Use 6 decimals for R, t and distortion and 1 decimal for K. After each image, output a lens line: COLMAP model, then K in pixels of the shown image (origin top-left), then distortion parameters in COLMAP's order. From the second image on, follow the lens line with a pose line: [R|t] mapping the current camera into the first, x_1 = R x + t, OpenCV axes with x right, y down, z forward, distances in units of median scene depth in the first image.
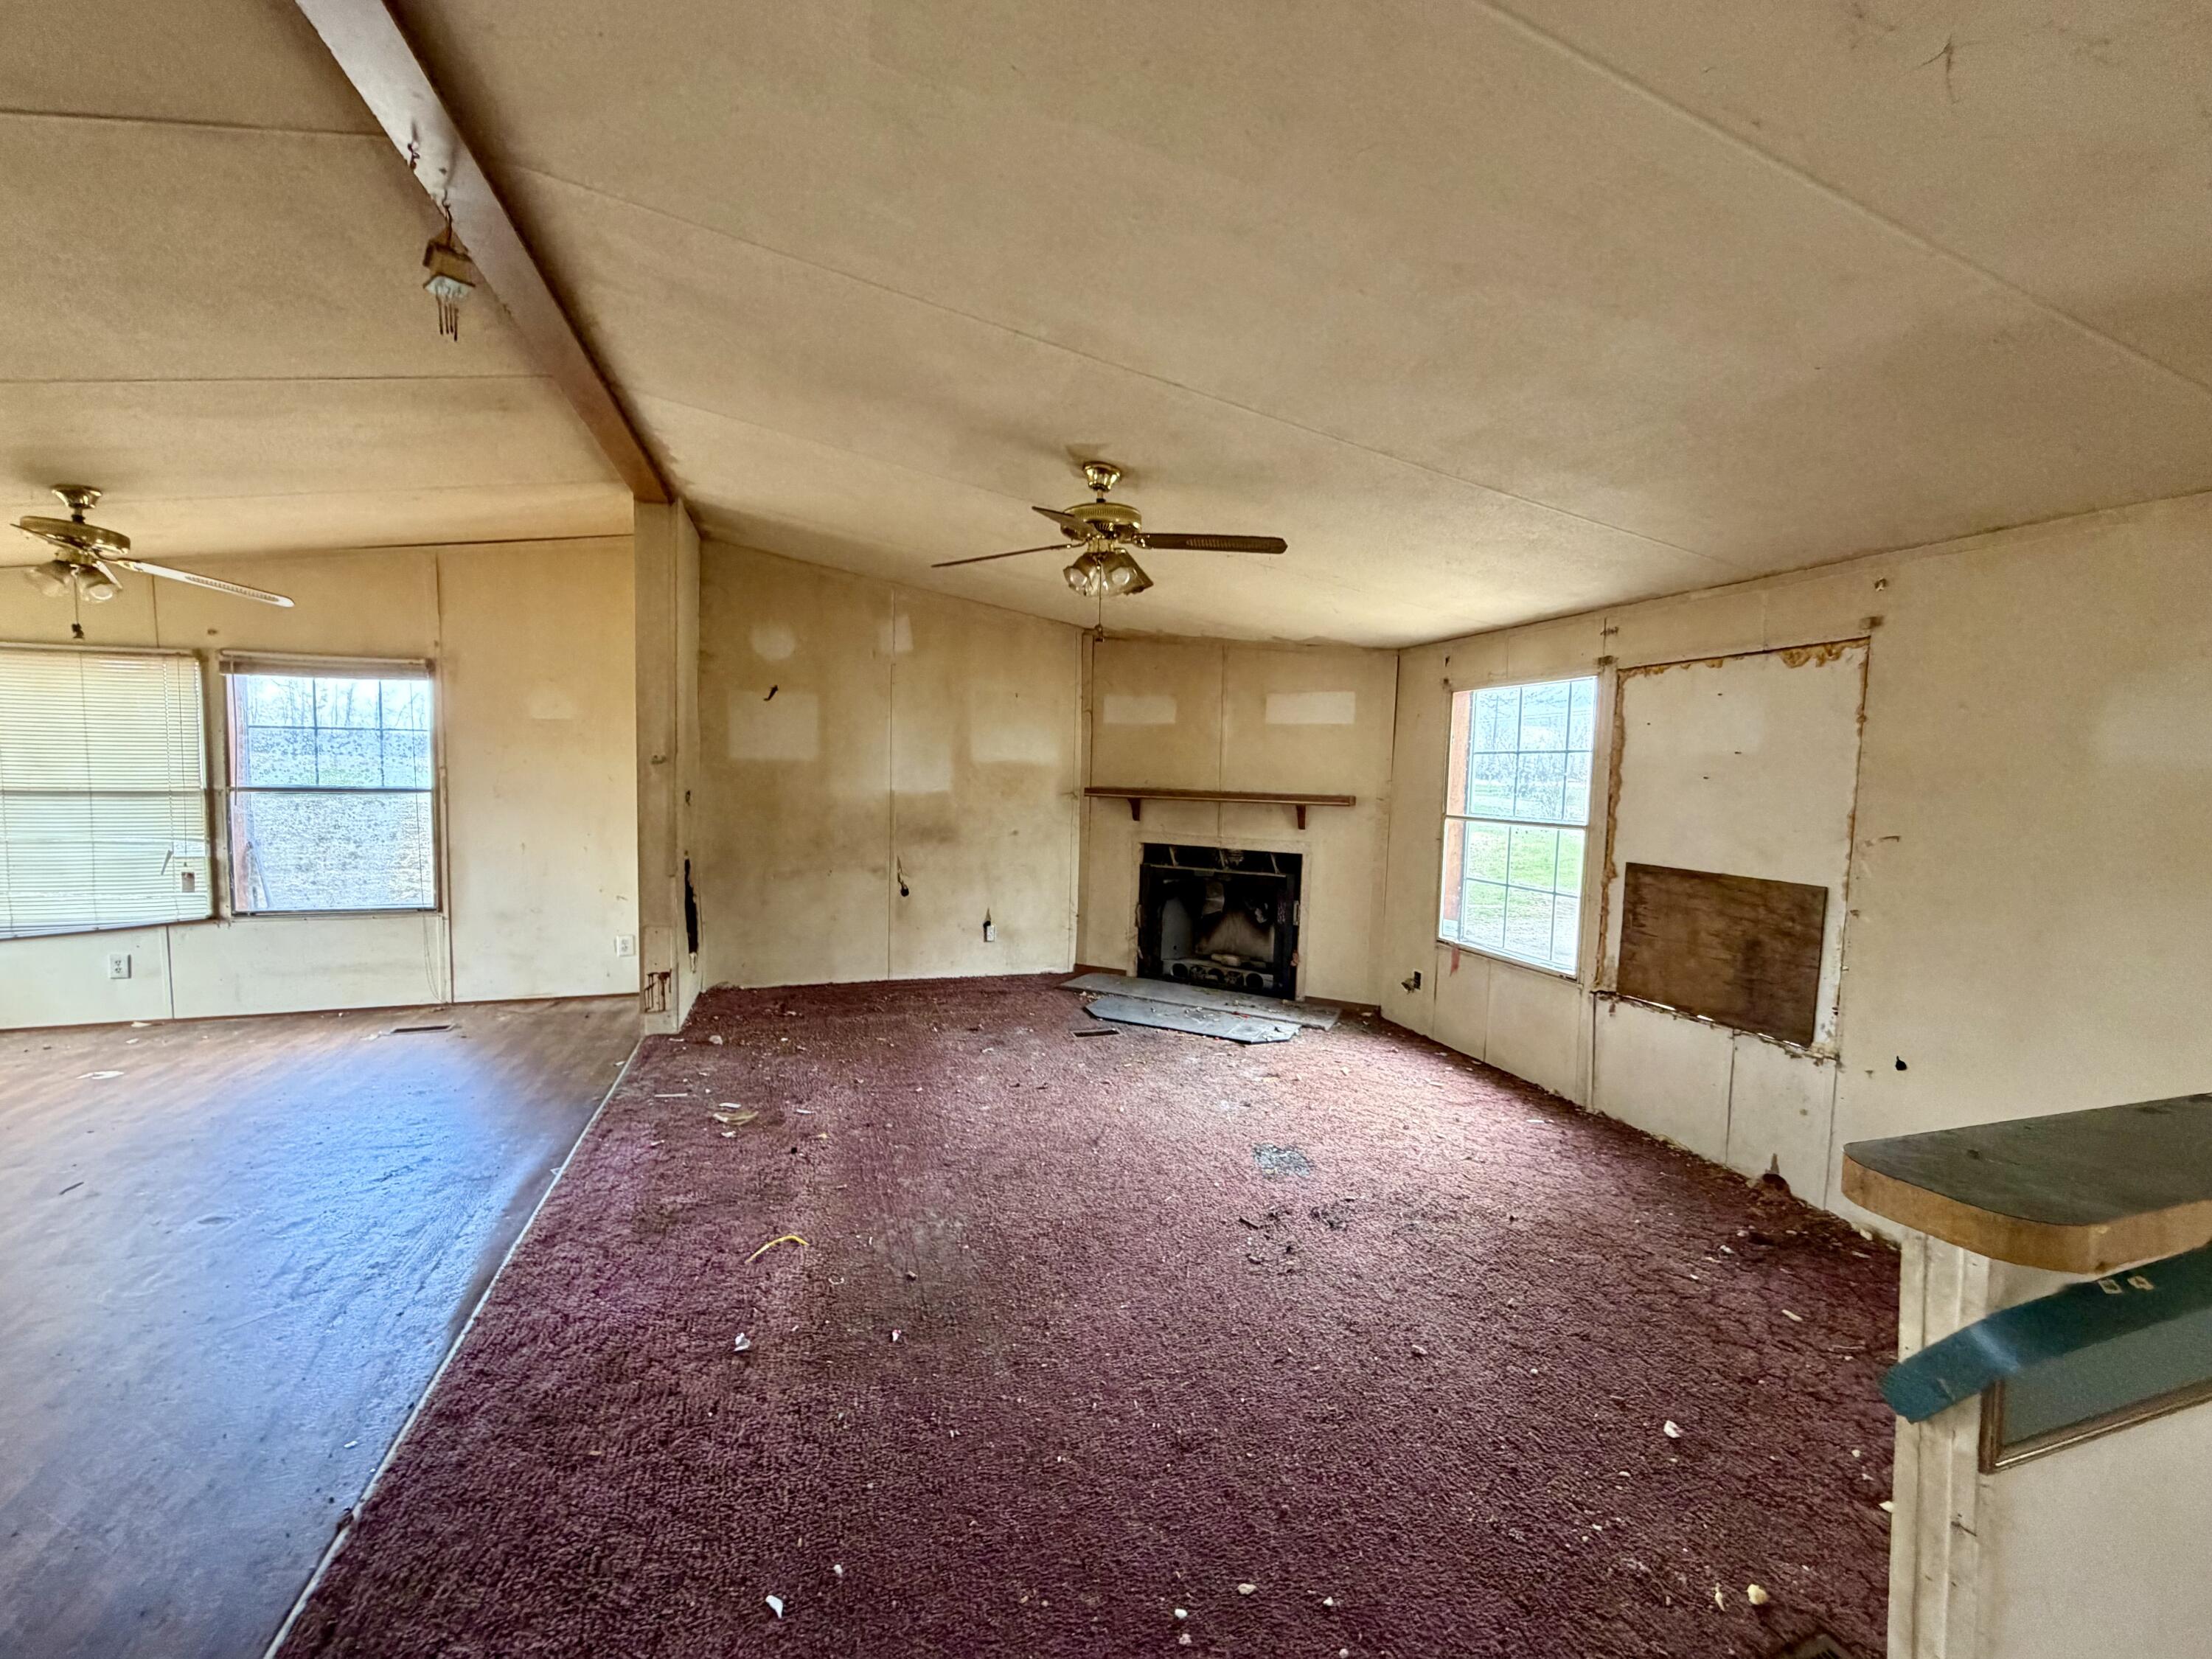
lens RADIAL K [[889.8, 0, 1097.8], [0, 889.8, 830.3], [0, 0, 1]] dist [-0.002805, 0.000802]
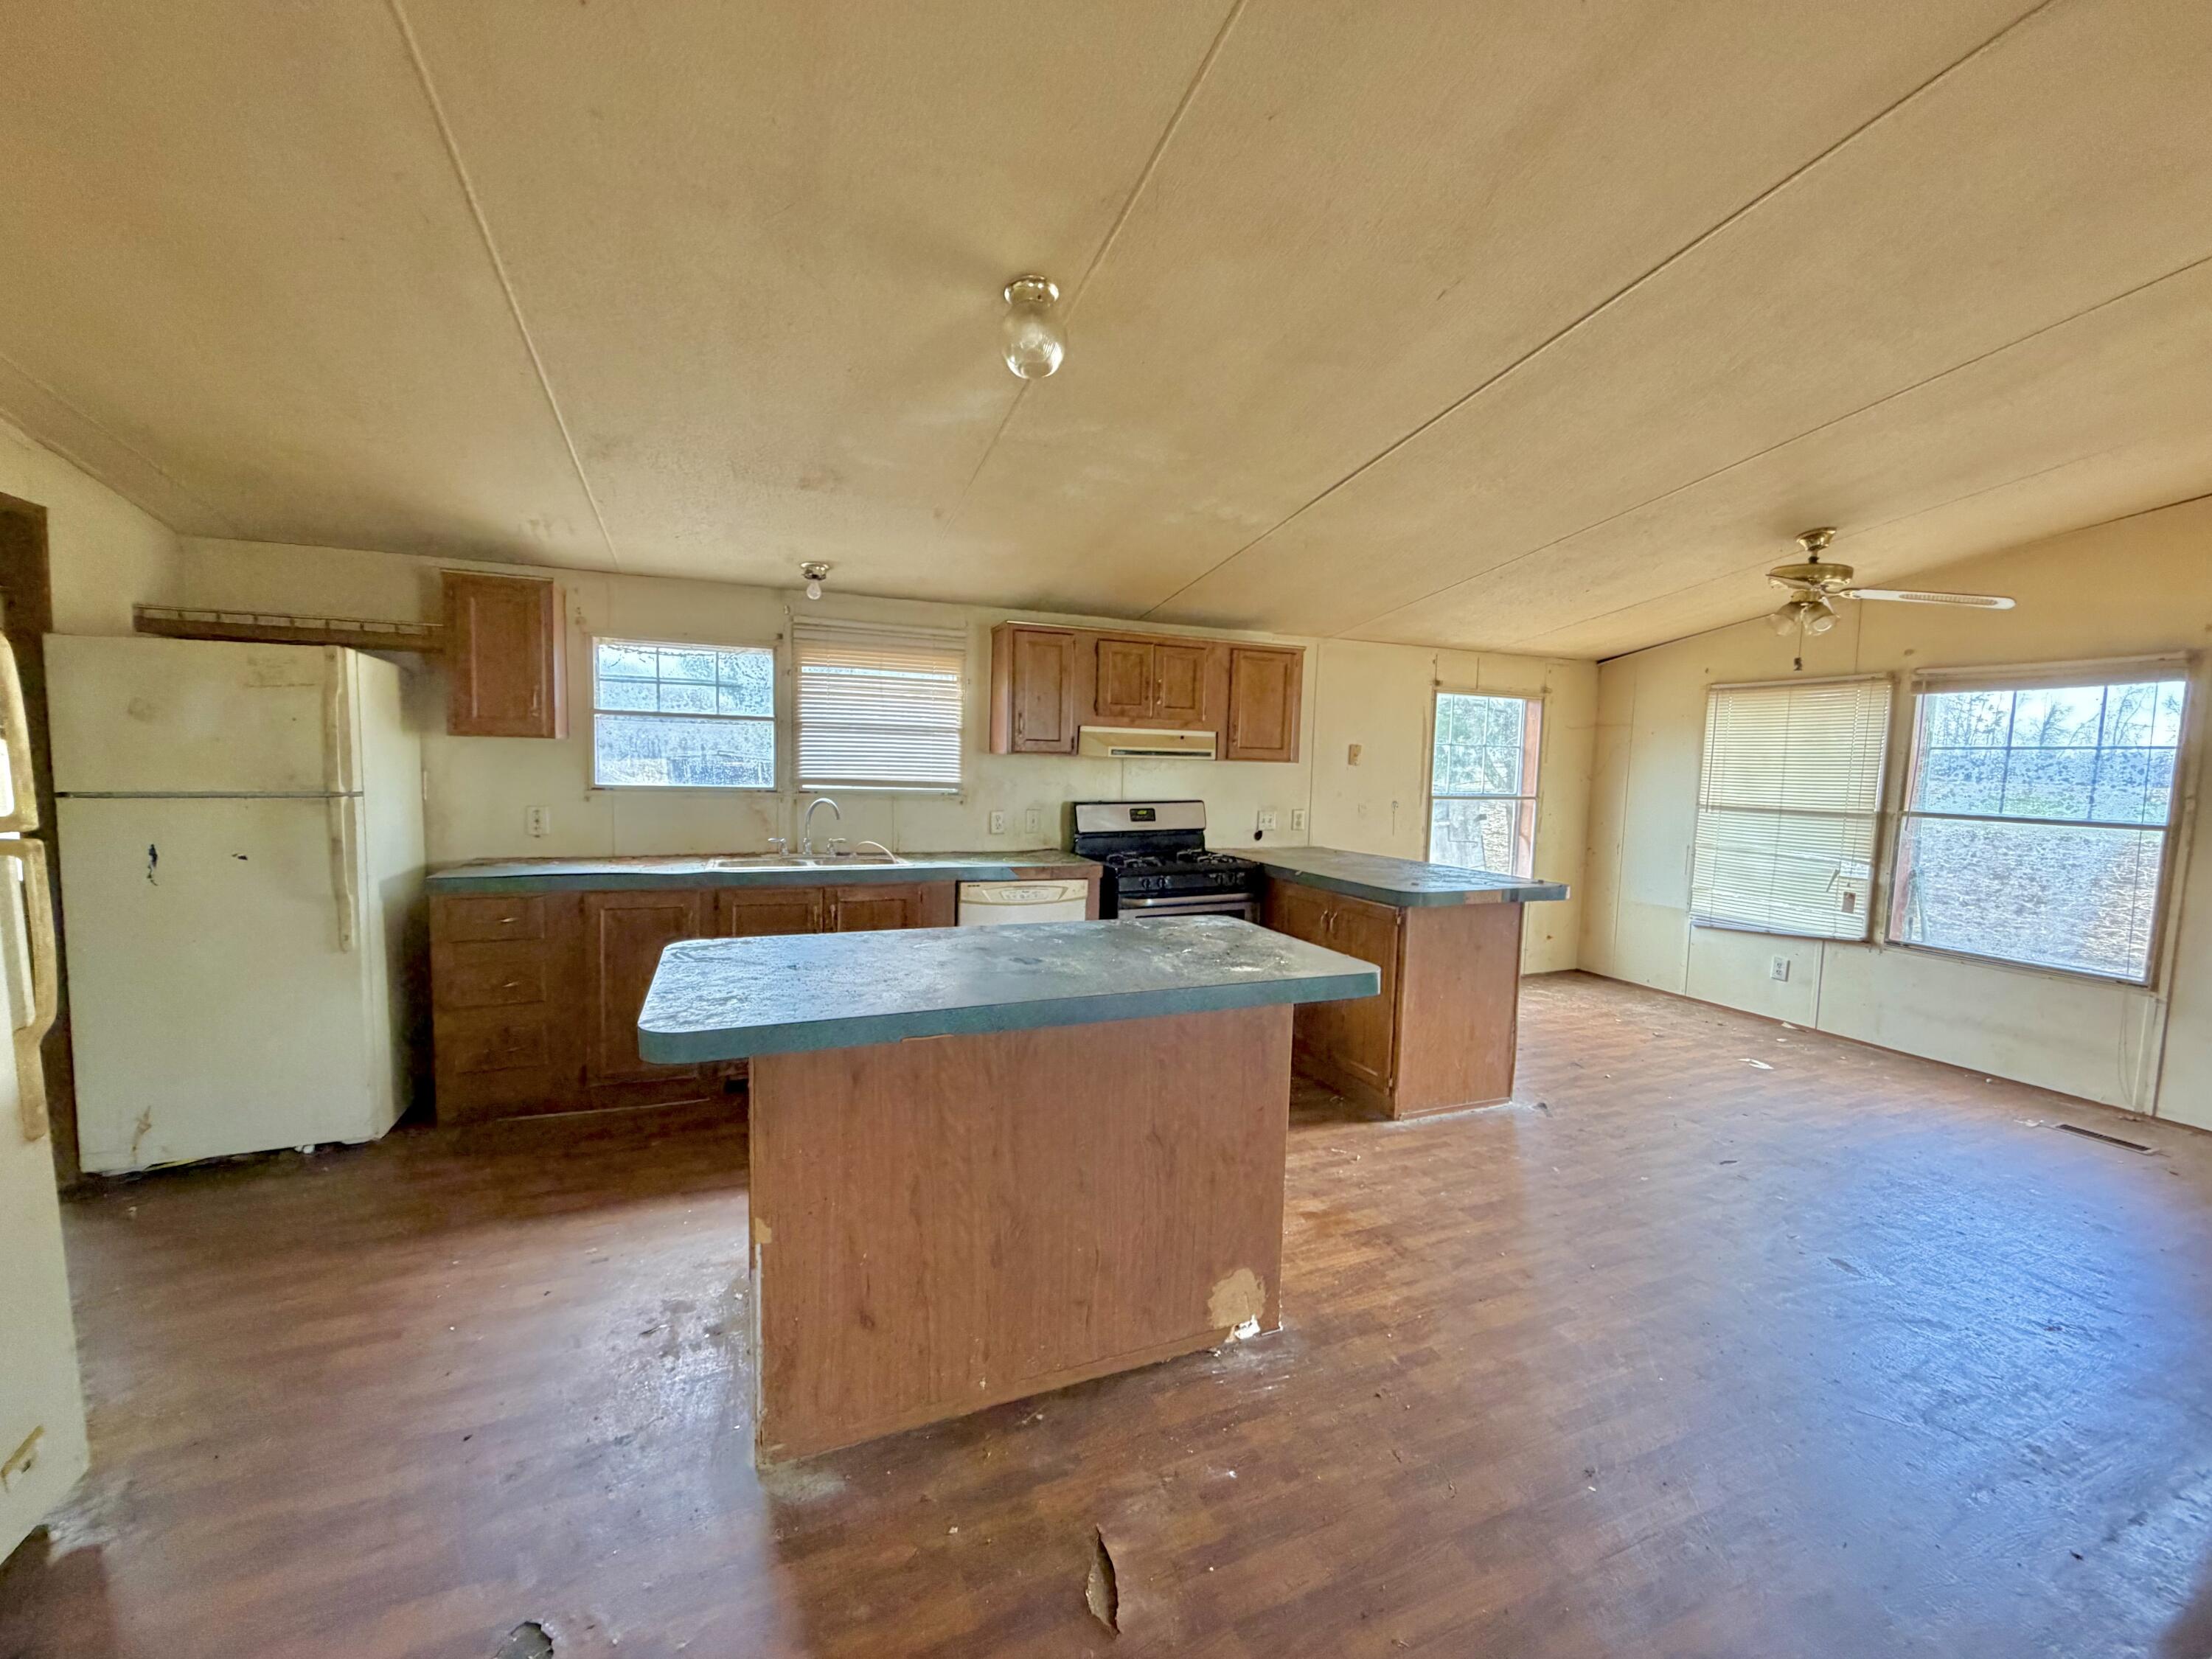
lens RADIAL K [[889.8, 0, 1099.3], [0, 889.8, 833.5], [0, 0, 1]] dist [-0.002805, 0.000802]
pose [[0.082055, 0.069502, -0.994201, -0.089087], [-0.094585, 0.993606, 0.061654, -0.001877], [0.992129, 0.088977, 0.088104, 0.051011]]
